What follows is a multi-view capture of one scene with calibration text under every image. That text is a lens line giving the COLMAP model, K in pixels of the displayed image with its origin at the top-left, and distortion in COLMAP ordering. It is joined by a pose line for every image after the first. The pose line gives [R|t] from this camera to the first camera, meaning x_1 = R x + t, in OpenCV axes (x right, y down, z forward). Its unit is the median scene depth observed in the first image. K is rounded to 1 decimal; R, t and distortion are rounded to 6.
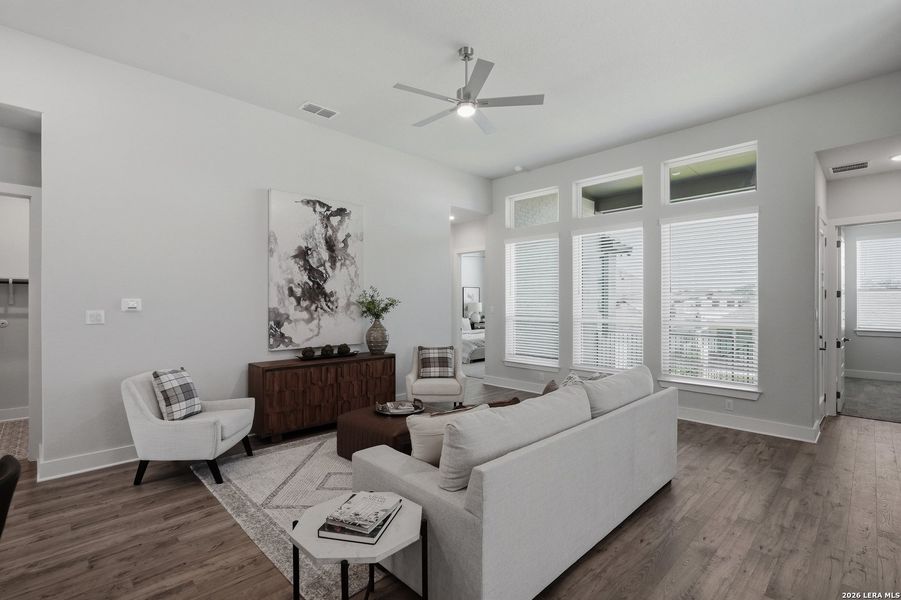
lens RADIAL K [[416.6, 0, 448.8], [0, 416.6, 300.8], [0, 0, 1]] dist [-0.009204, 0.001046]
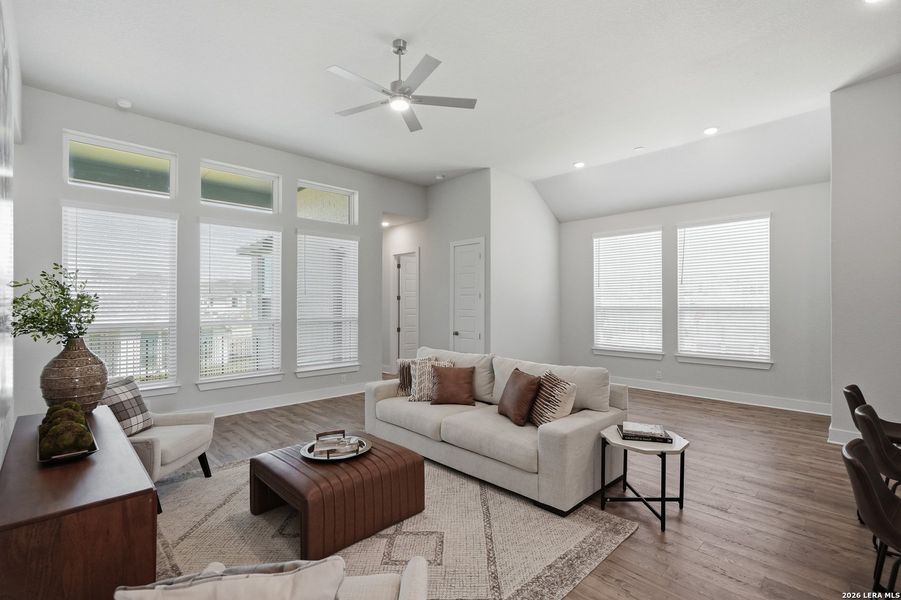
lens RADIAL K [[416.6, 0, 448.8], [0, 416.6, 300.8], [0, 0, 1]] dist [-0.009204, 0.001046]
pose [[0.004528, 0.007185, 0.999964, -0.671871], [-0.001910, 0.999972, -0.007176, 0.005501], [-0.999988, -0.001878, 0.004542, 0.640723]]
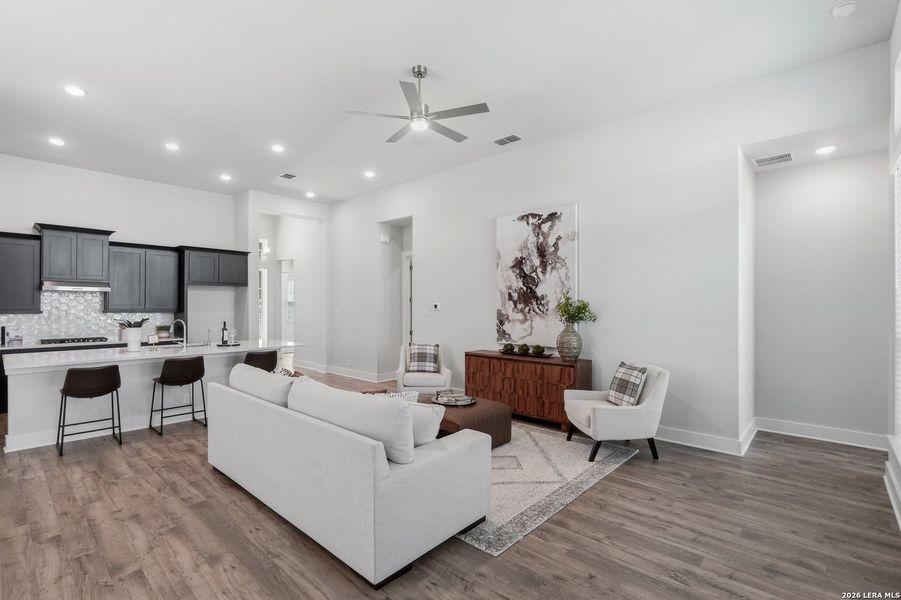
lens RADIAL K [[420.0, 0, 446.7], [0, 420.0, 301.6], [0, 0, 1]] dist [-0.005762, 0.000760]
pose [[0.050596, -0.007481, -0.998691, 0.808526], [0.002760, 0.999969, -0.007351, 0.001751], [0.998715, -0.002384, 0.050616, 0.737555]]
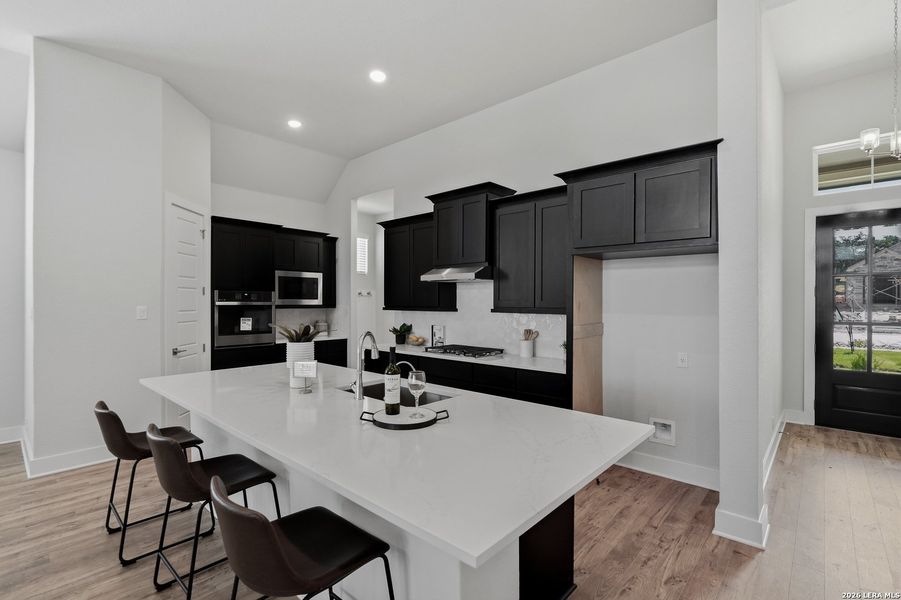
lens RADIAL K [[415.4, 0, 449.1], [0, 415.4, 303.4], [0, 0, 1]] dist [-0.005769, 0.000017]
pose [[-0.998137, 0.000663, -0.061009, -0.449000], [0.000731, 0.999999, -0.001087, 0.006625], [0.061008, -0.001129, -0.998137, 0.570833]]
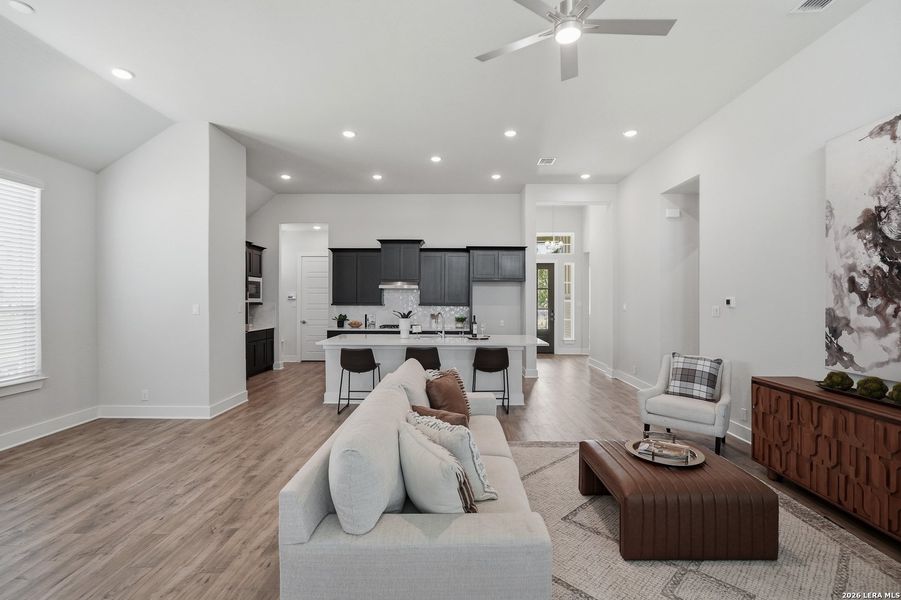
lens RADIAL K [[416.6, 0, 448.8], [0, 416.6, 300.8], [0, 0, 1]] dist [-0.009204, 0.001046]
pose [[-0.711354, 0.003029, -0.702827, 0.503549], [0.001801, 0.999995, 0.002487, 0.000997], [0.702831, 0.000504, -0.711356, 0.992256]]
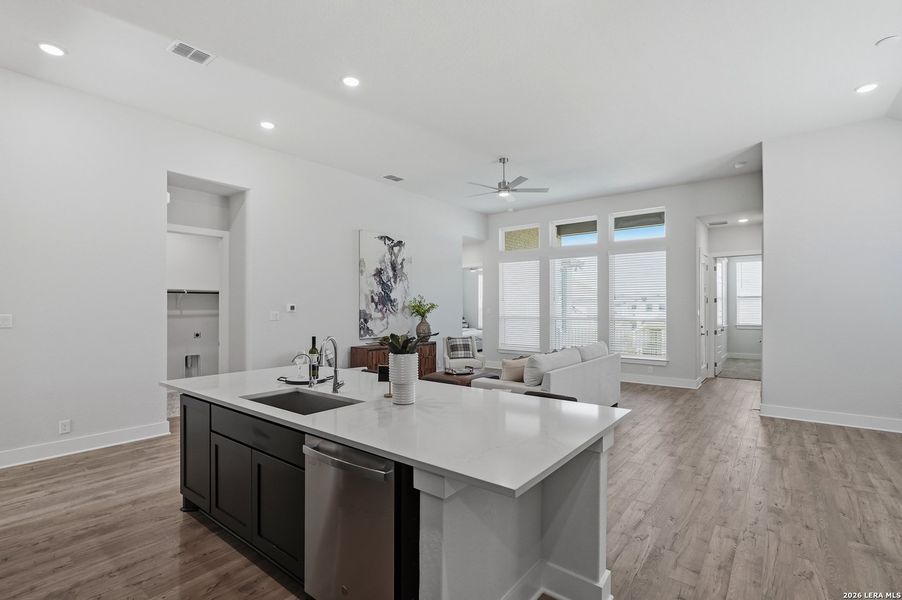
lens RADIAL K [[423.2, 0, 449.7], [0, 423.2, 304.9], [0, 0, 1]] dist [-0.005910, 0.000307]
pose [[0.991665, -0.001367, 0.128839, -0.294044], [0.001349, 0.999999, 0.000221, -0.000905], [-0.128840, -0.000046, 0.991665, -0.507686]]
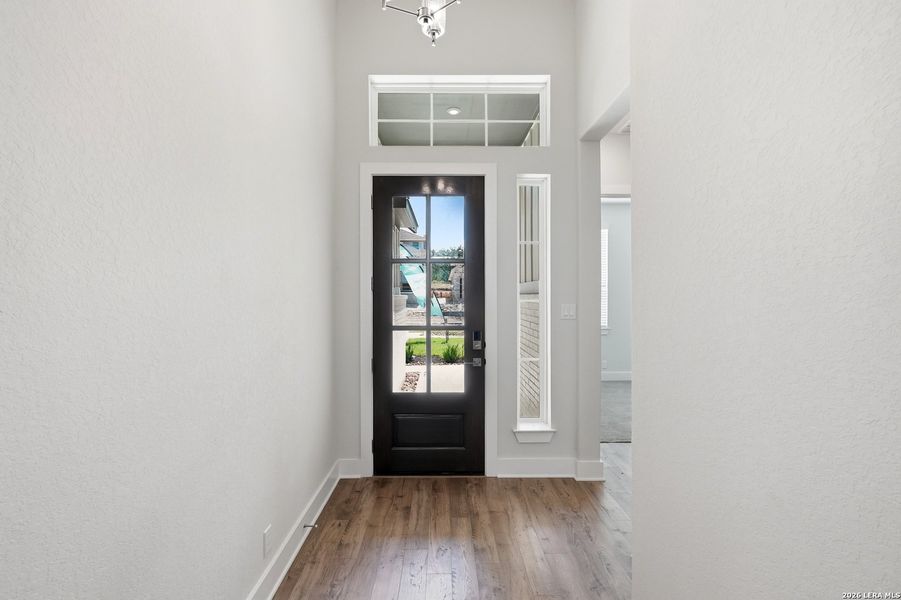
lens RADIAL K [[426.0, 0, 447.5], [0, 426.0, 298.0], [0, 0, 1]] dist [-0.006231, 0.000430]
pose [[-0.688418, 0.004305, -0.725302, -0.942942], [0.005005, 0.999987, 0.001185, 0.001303], [0.725297, -0.002815, -0.688430, 0.224144]]
